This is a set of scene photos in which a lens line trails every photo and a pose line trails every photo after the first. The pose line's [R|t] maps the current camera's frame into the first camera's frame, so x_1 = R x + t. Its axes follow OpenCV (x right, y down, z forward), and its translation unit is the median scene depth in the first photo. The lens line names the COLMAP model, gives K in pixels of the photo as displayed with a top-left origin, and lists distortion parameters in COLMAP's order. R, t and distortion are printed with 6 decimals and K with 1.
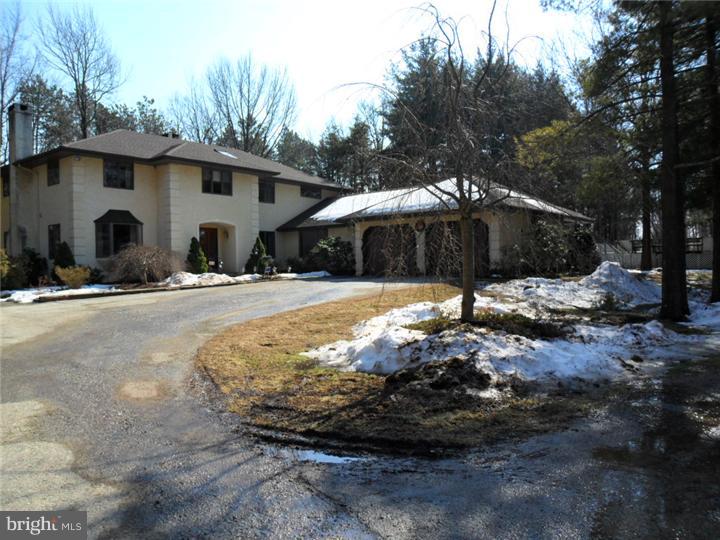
lens RADIAL K [[575.3, 0, 359.6], [0, 575.3, 267.0], [0, 0, 1]] dist [-0.027945, -0.000156]
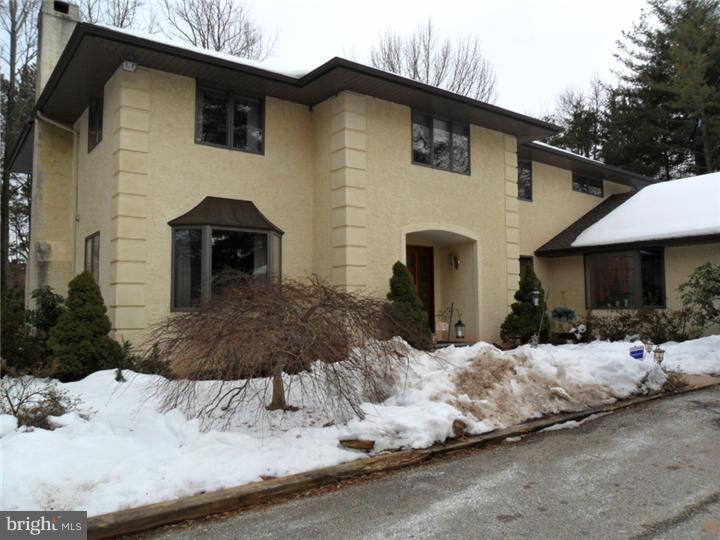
lens RADIAL K [[575.3, 0, 359.6], [0, 575.3, 267.0], [0, 0, 1]] dist [-0.027945, -0.000156]
pose [[0.971546, -0.007055, -0.236748, -0.218549], [-0.009758, 0.997515, -0.069771, -0.019476], [0.236652, 0.070096, 0.969063, 0.592332]]
